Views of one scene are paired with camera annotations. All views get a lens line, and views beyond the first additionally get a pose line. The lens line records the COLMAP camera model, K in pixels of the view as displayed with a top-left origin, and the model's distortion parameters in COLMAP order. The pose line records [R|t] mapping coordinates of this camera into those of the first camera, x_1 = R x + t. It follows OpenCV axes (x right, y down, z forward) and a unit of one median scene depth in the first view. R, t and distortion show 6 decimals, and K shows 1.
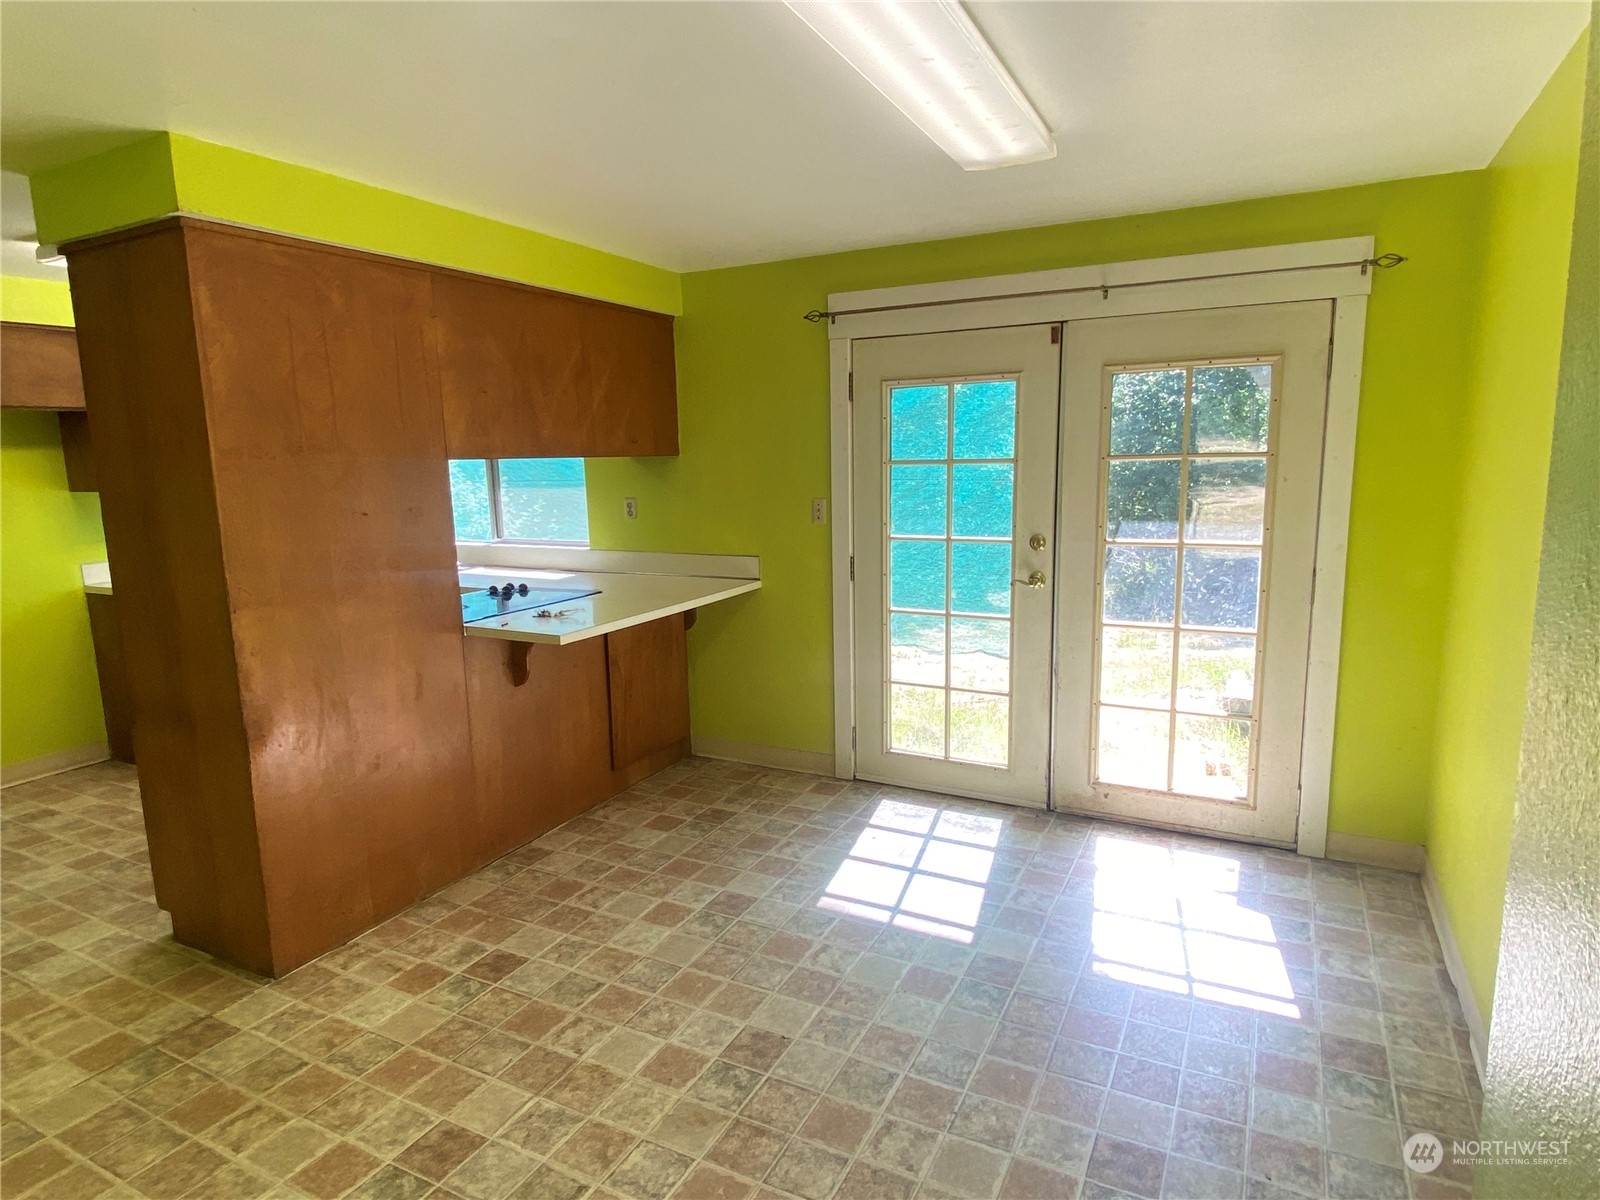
lens RADIAL K [[927.4, 0, 800.3], [0, 927.4, 581.7], [0, 0, 1]] dist [0.061995, -0.045356]
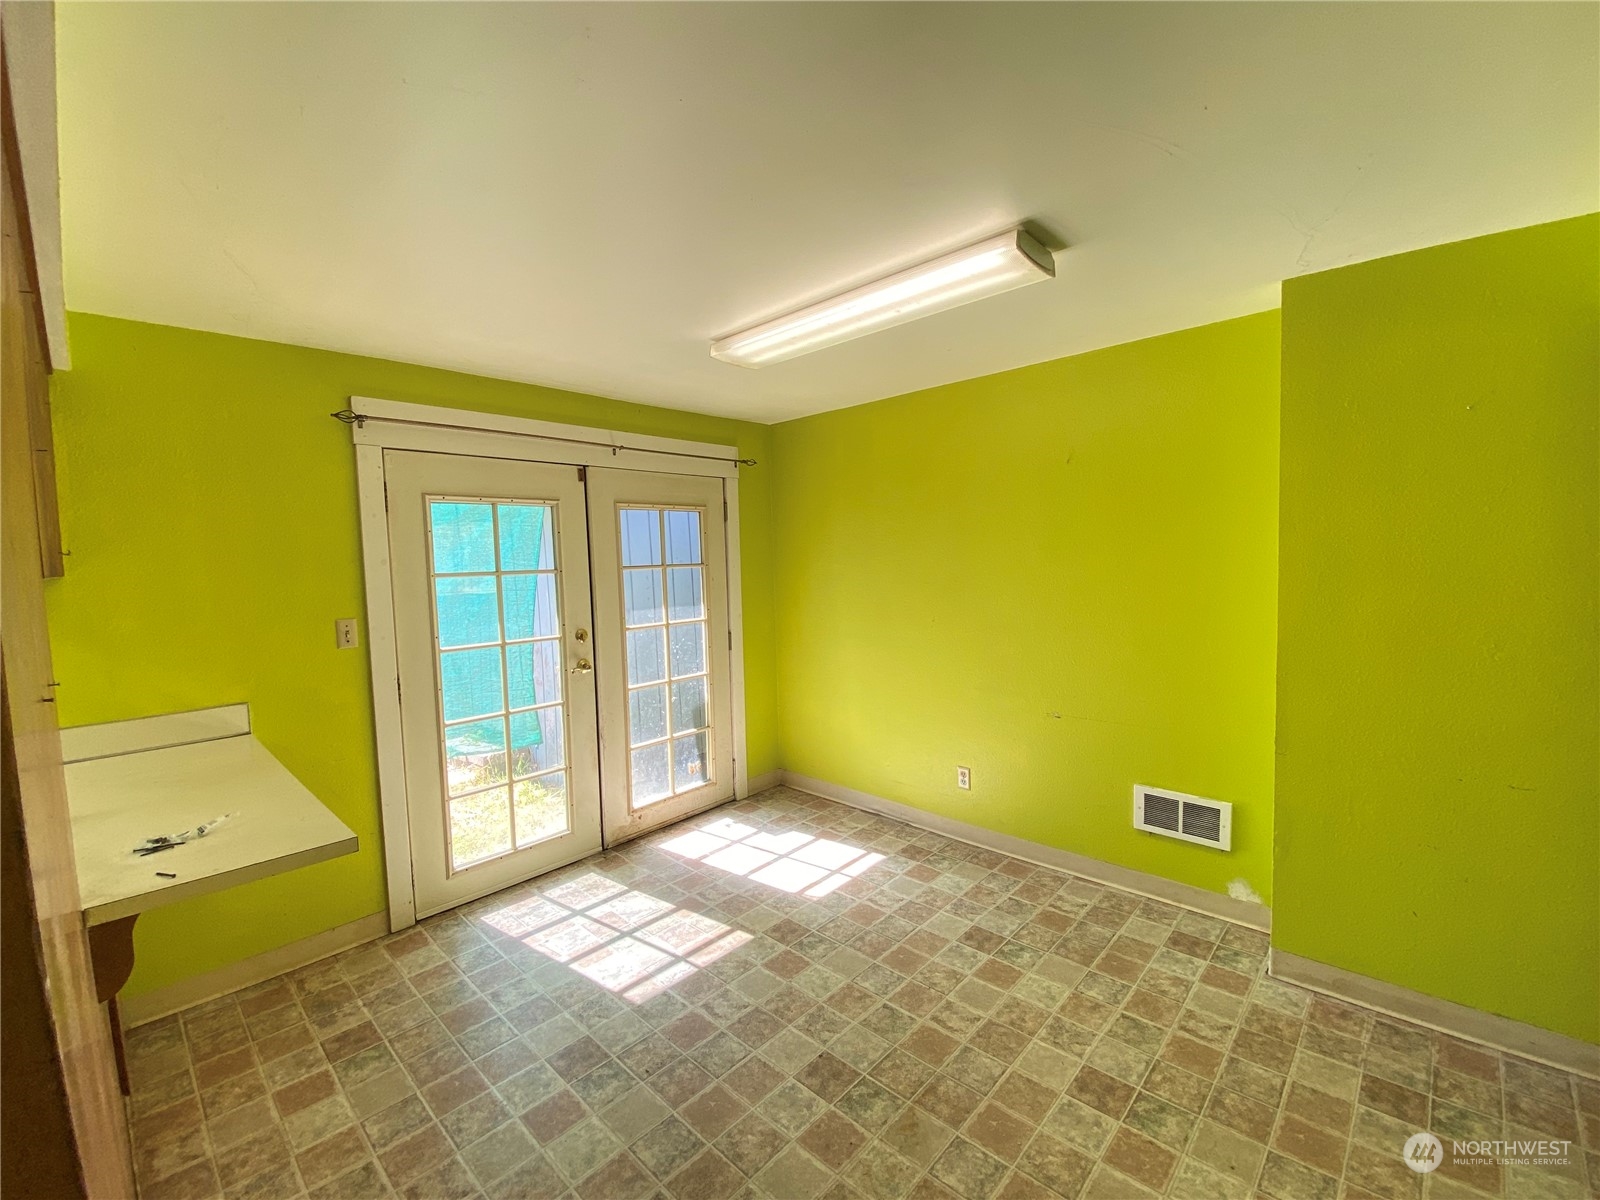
lens RADIAL K [[680.3, 0, 800.0], [0, 680.3, 600.0], [0, 0, 1]] dist [-0.000510, -0.001102]
pose [[0.277191, -0.062298, 0.958793, -0.523862], [0.157505, 0.987343, 0.018617, -0.060522], [-0.947817, 0.145854, 0.283495, 0.462736]]
